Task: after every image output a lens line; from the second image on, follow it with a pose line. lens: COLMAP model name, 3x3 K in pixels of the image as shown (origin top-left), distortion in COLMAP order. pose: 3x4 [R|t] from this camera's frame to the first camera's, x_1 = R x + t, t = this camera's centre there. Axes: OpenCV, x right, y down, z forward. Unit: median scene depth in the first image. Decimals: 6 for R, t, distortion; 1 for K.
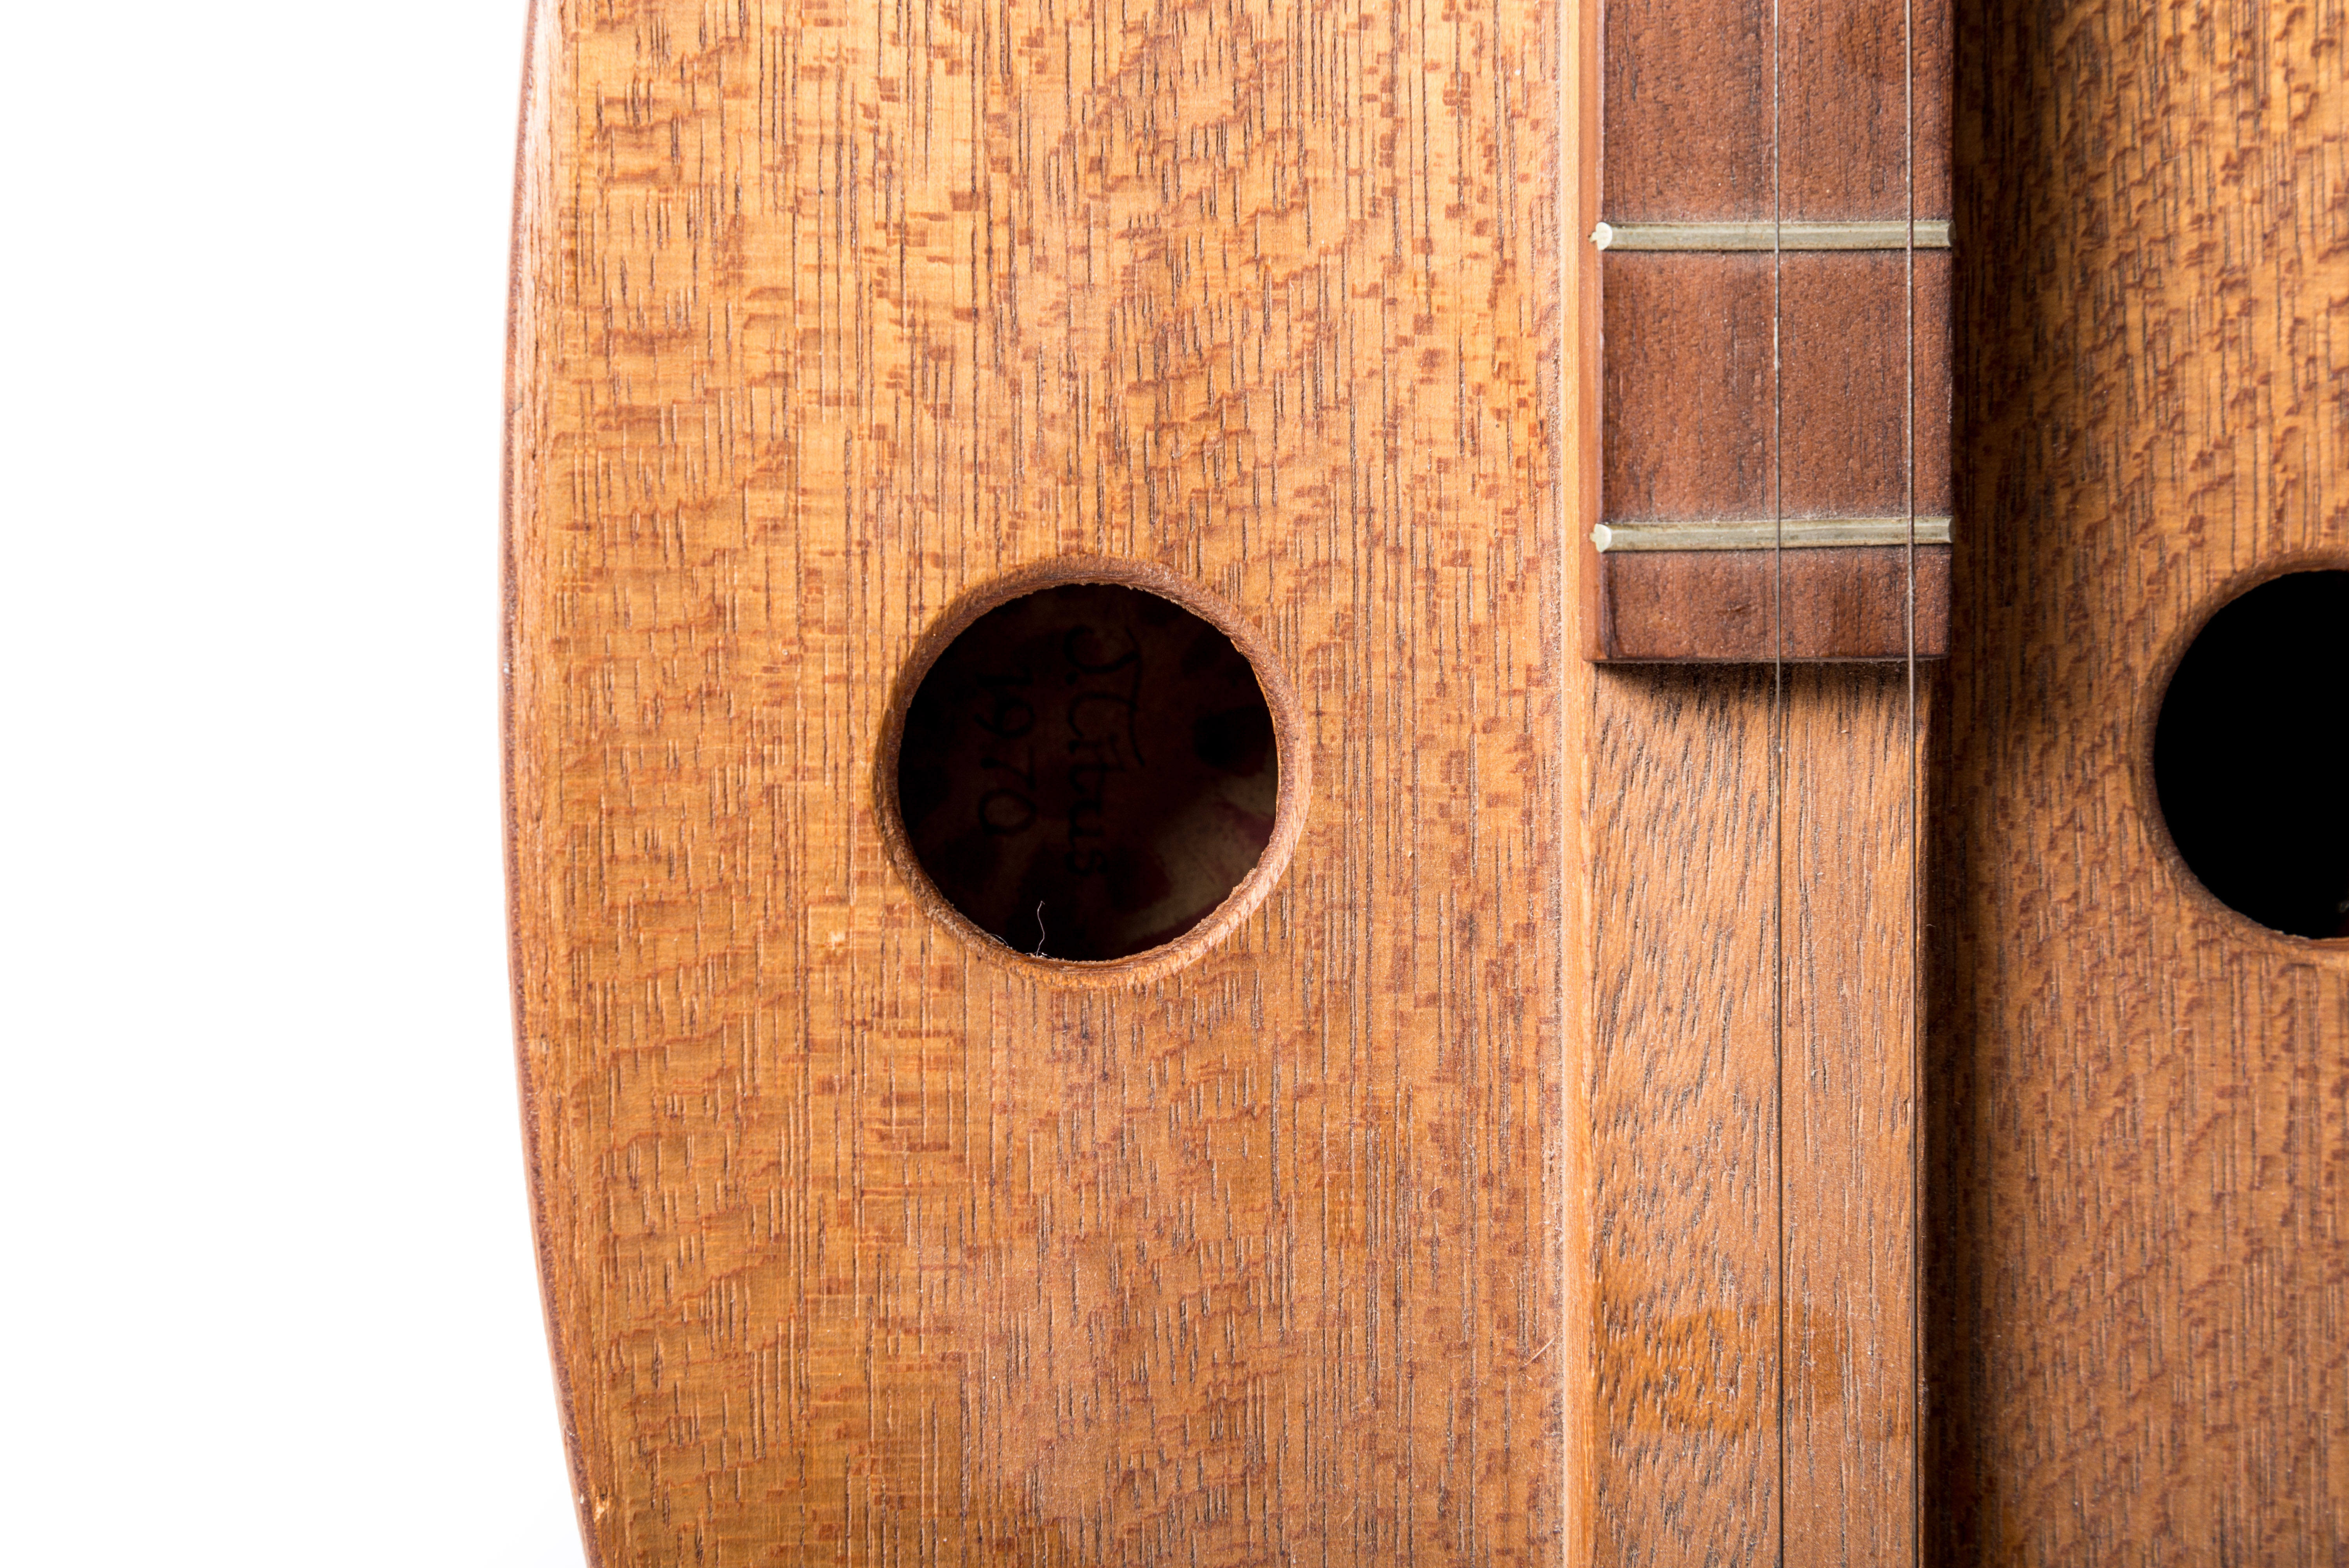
lens RADIAL K [[4872.2, 0, 1214.0], [0, 4872.2, 807.1], [0, 0, 1]] dist [-0.055776, 0.000000]
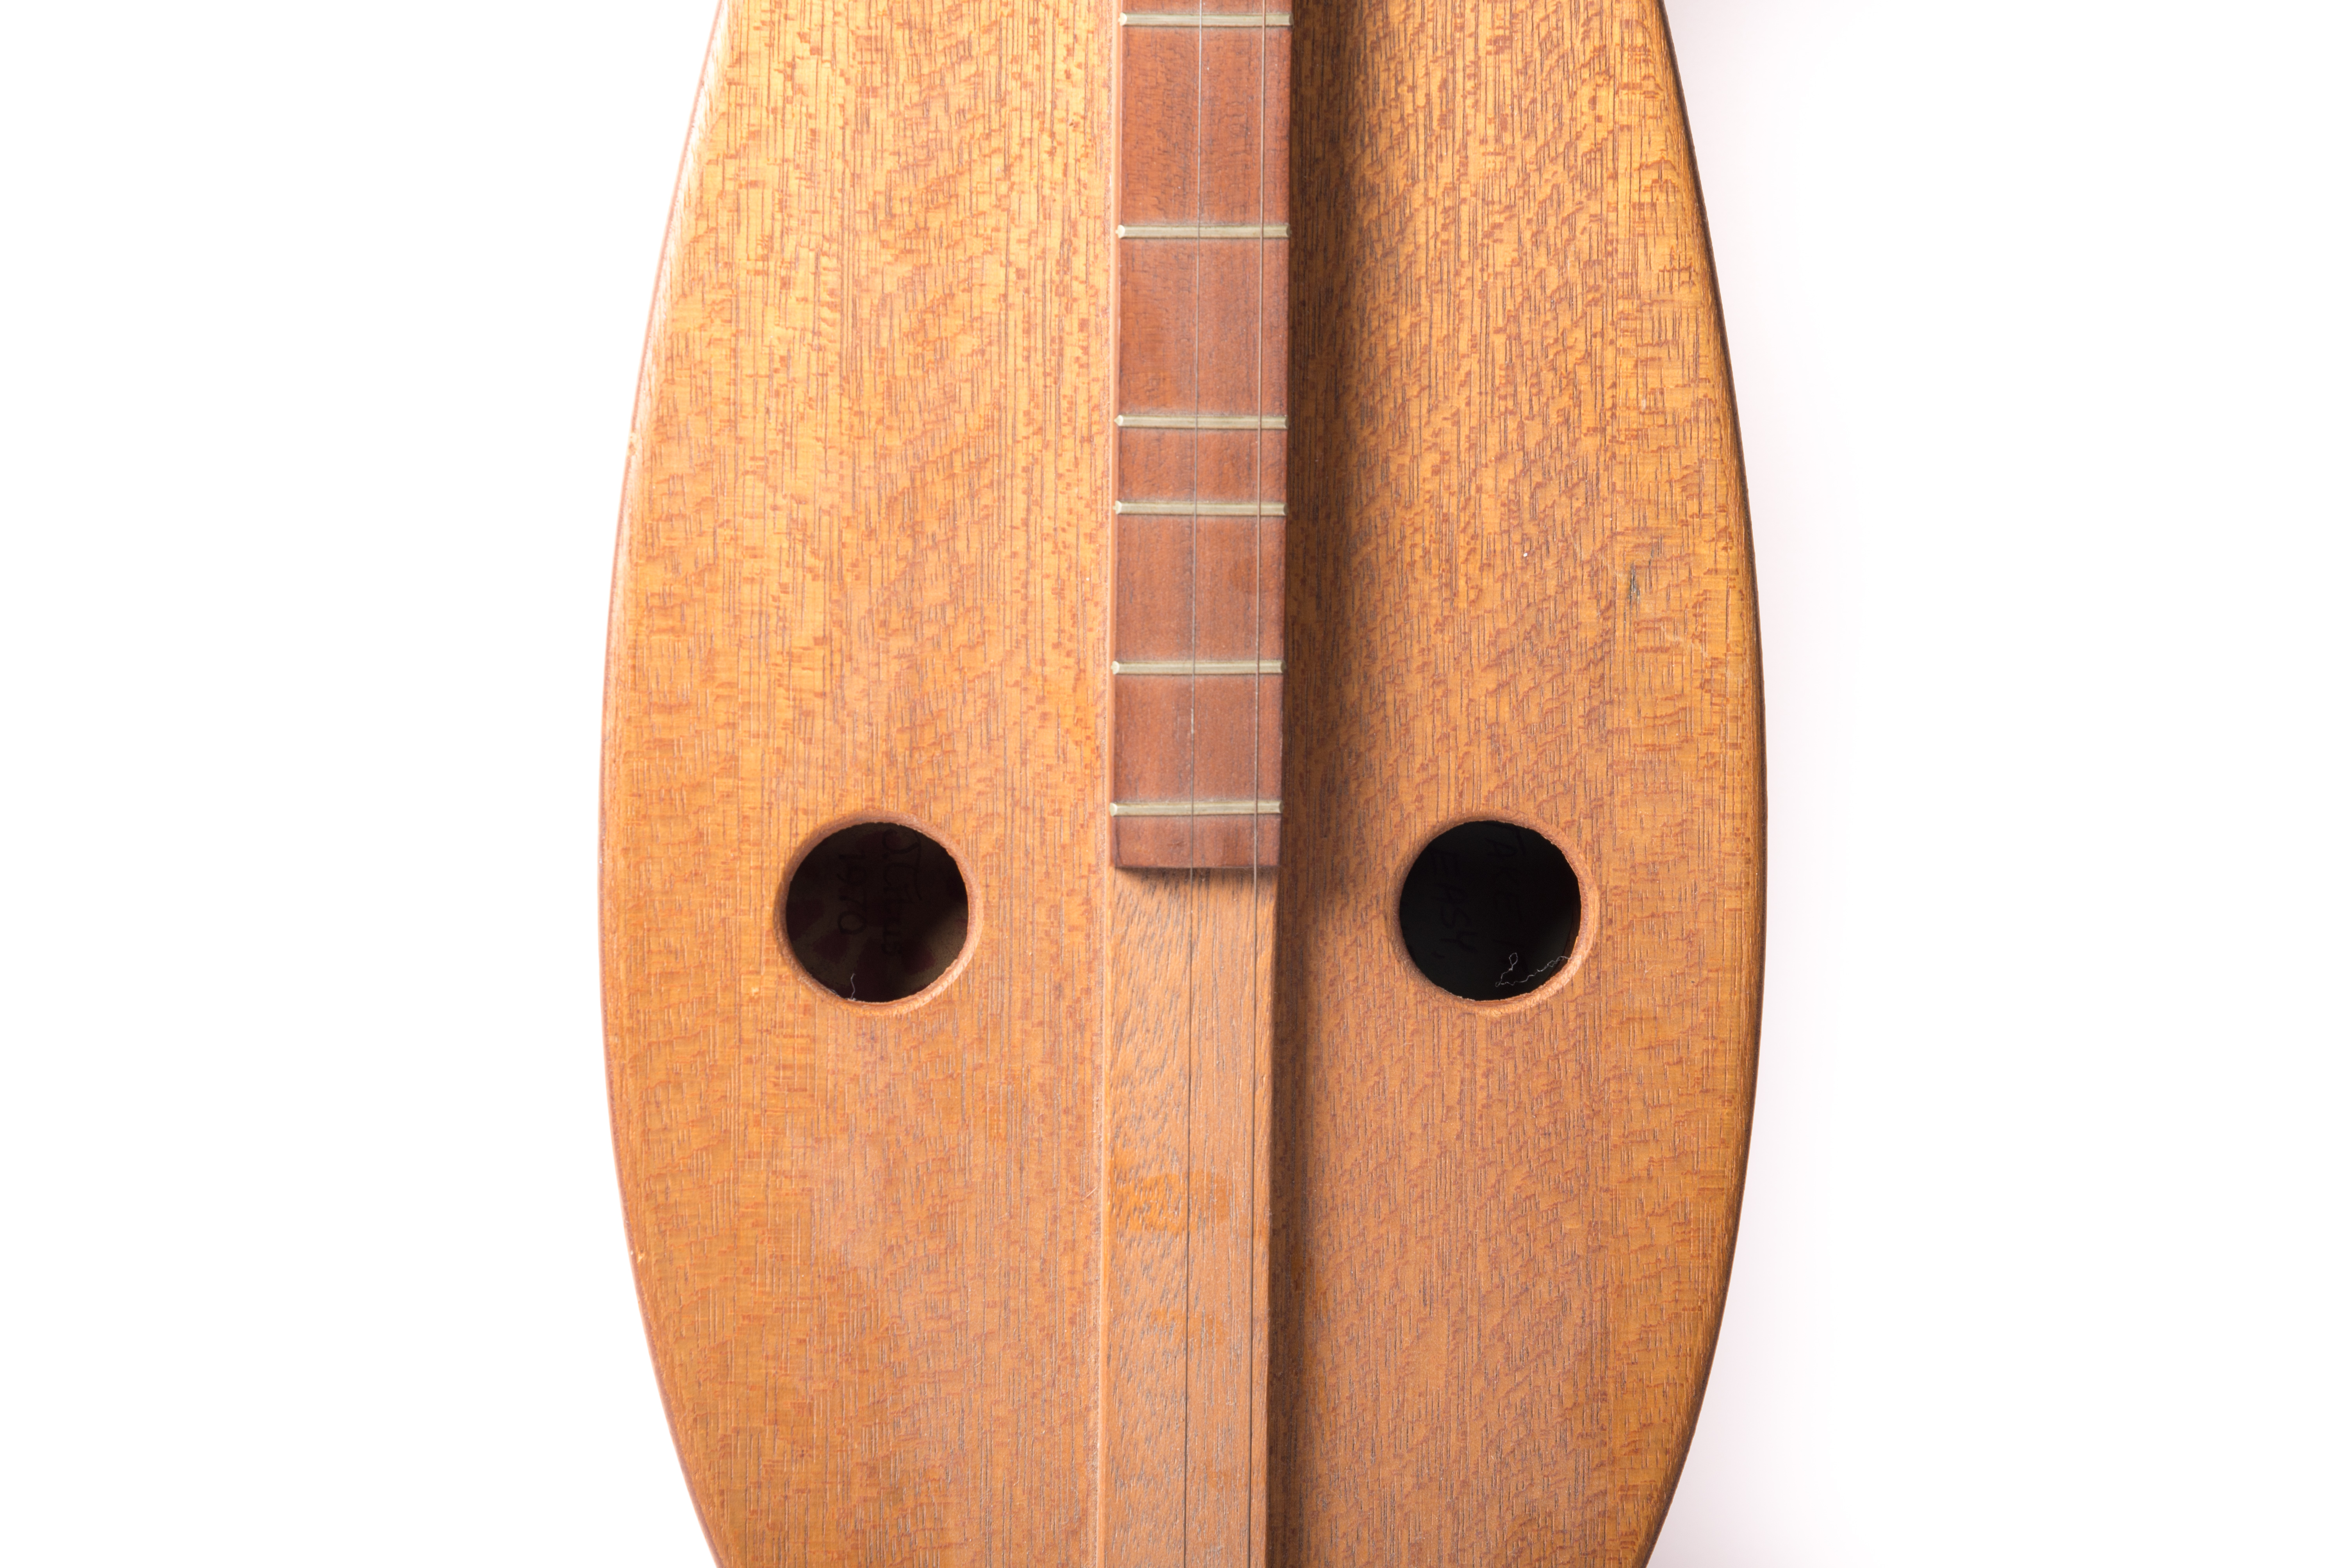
lens RADIAL K [[4872.2, 0, 1190.4], [0, 4872.2, 806.8], [0, 0, 1]] dist [-0.055776, 0.000000]
pose [[0.998409, 0.015581, -0.054186, 0.222228], [-0.014455, 0.999673, 0.021114, -0.099053], [0.054497, -0.020297, 0.998308, -1.086578]]
